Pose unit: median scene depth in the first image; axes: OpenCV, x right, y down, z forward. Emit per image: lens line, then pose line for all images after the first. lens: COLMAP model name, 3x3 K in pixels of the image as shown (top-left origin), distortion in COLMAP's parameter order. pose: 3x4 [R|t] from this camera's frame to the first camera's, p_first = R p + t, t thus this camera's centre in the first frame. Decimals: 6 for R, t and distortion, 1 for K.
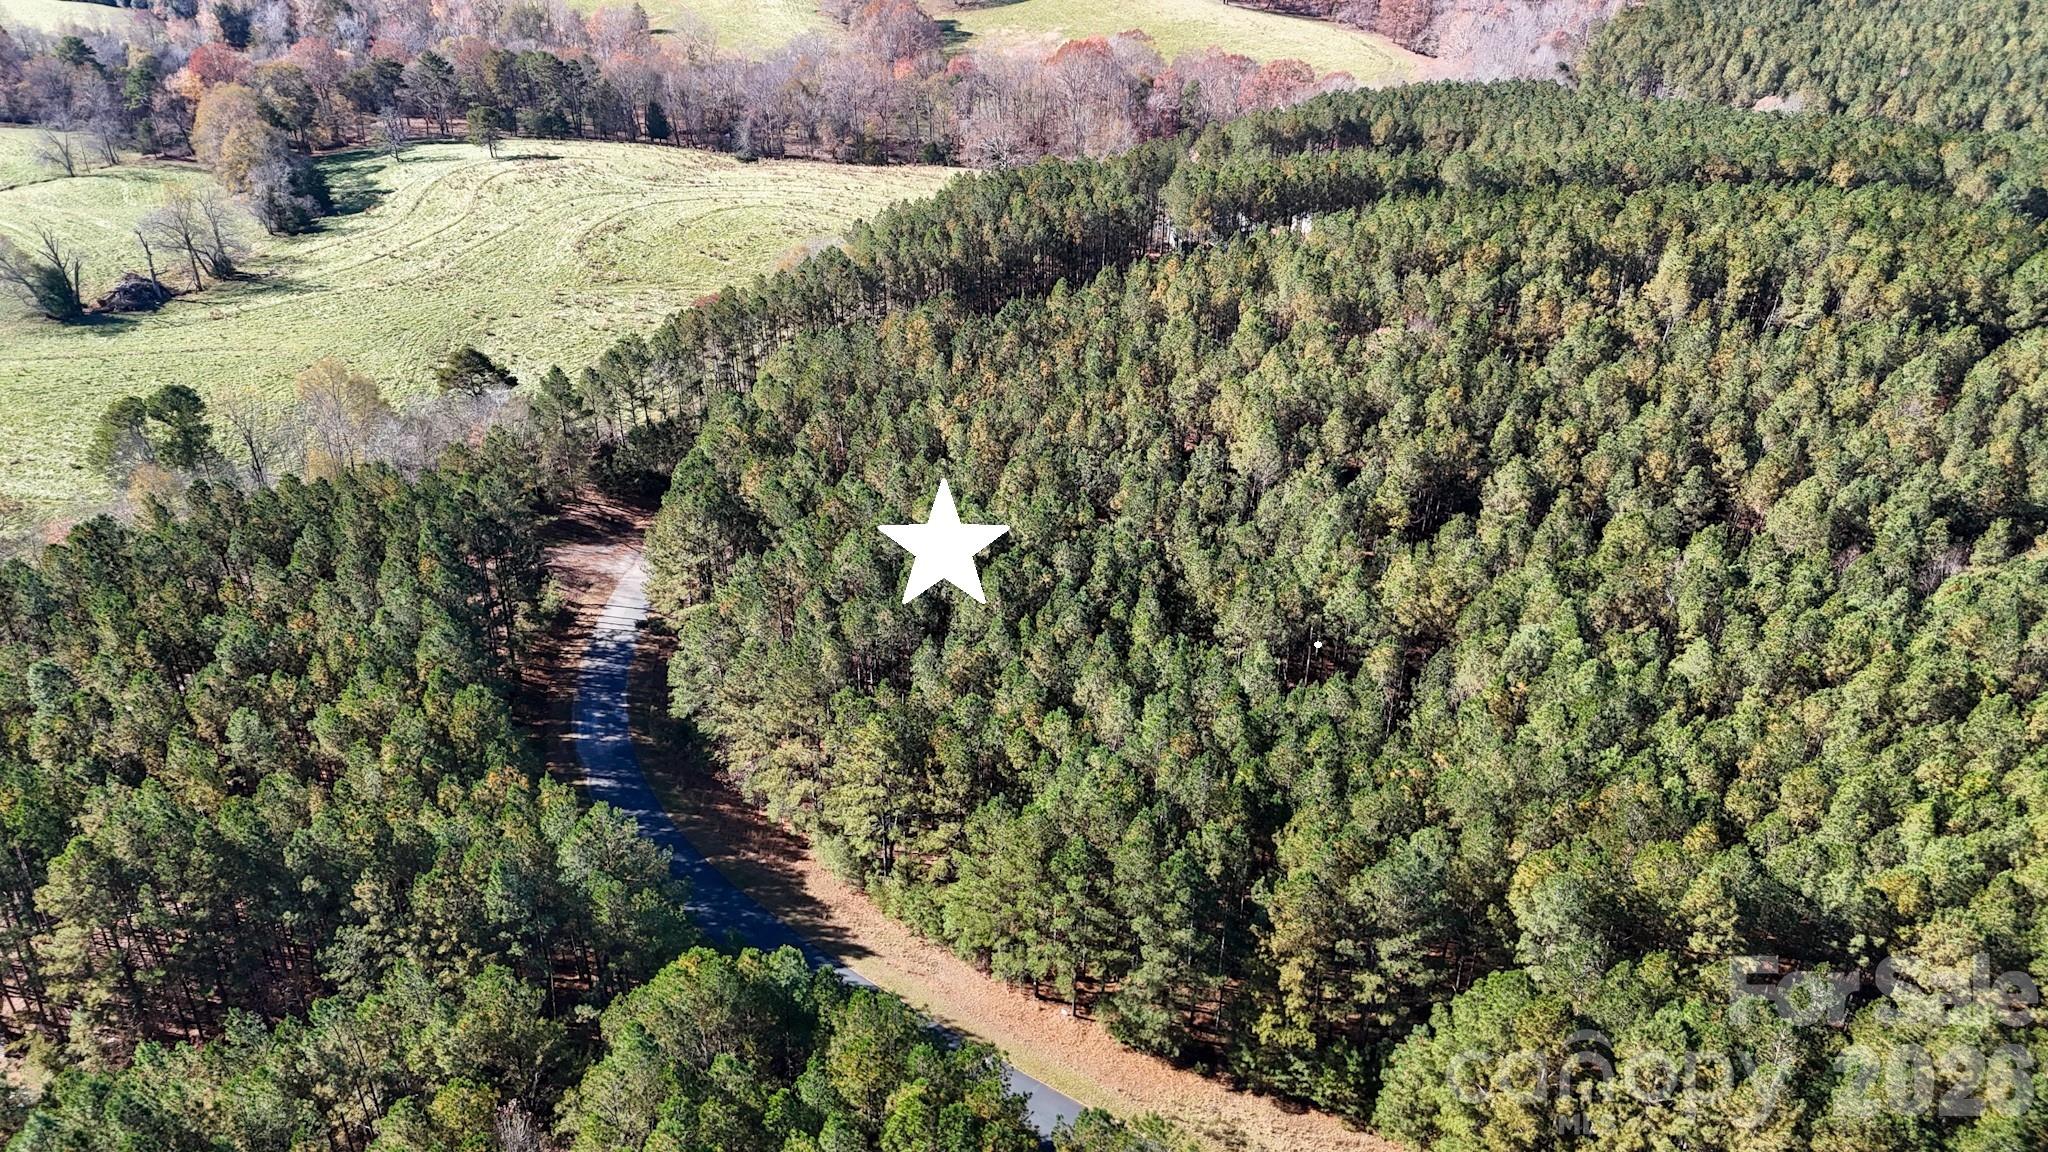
lens RADIAL K [[1485.5, 0, 1028.4], [0, 1485.5, 603.7], [0, 0, 1]] dist [0.060845, -0.049113]
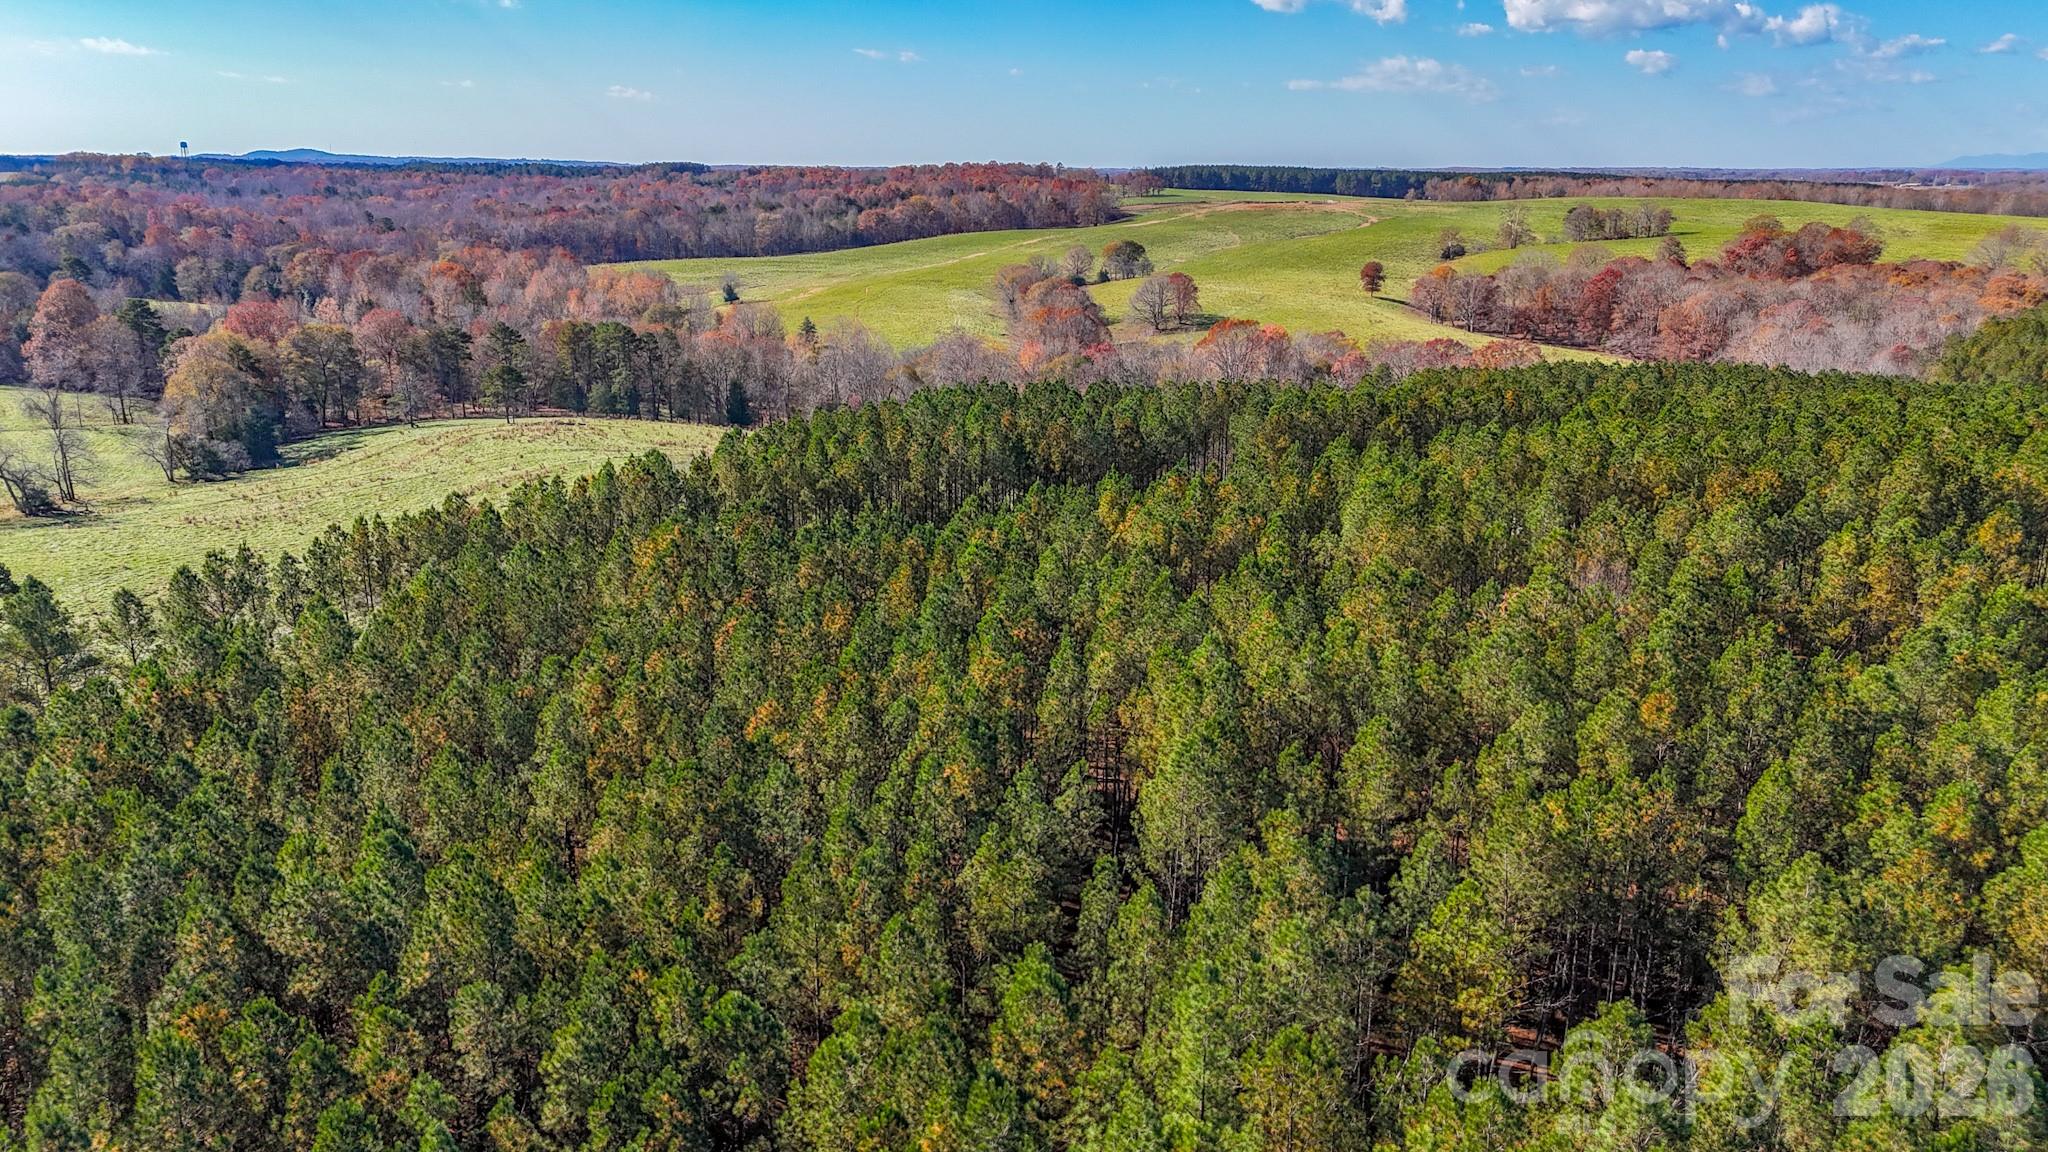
lens RADIAL K [[1485.5, 0, 1028.4], [0, 1485.5, 603.7], [0, 0, 1]] dist [0.060845, -0.049113]
pose [[0.978323, 0.048698, -0.201279, 0.187547], [-0.098365, 0.964589, -0.244728, -0.042857], [0.182234, 0.259222, 0.948470, 0.526474]]
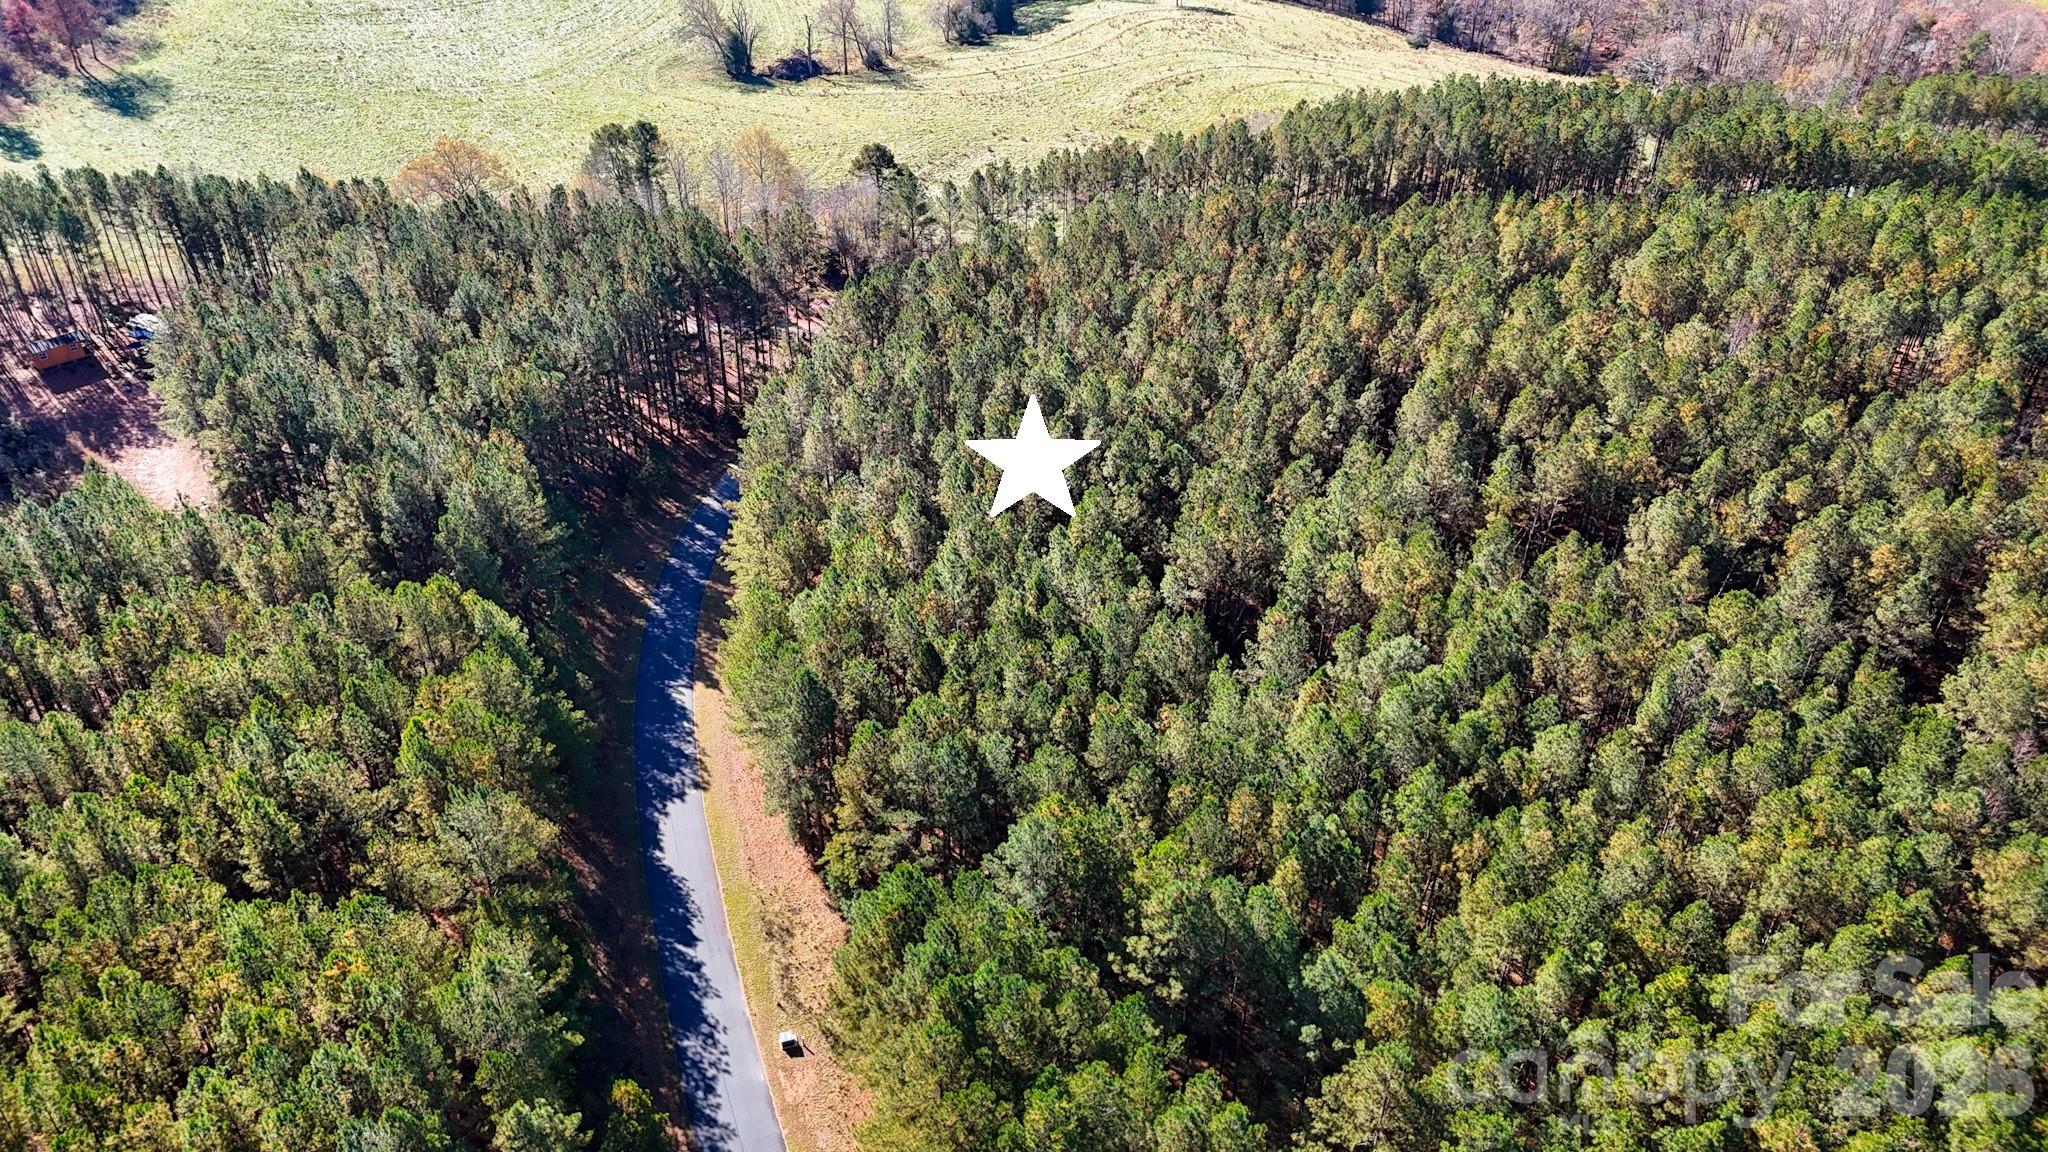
lens RADIAL K [[1485.5, 0, 1028.4], [0, 1485.5, 603.7], [0, 0, 1]] dist [0.060845, -0.049113]
pose [[0.794706, 0.342018, -0.501464, 0.439838], [-0.308642, 0.939060, 0.151349, -0.051099], [0.522669, 0.034495, 0.851838, 0.100771]]
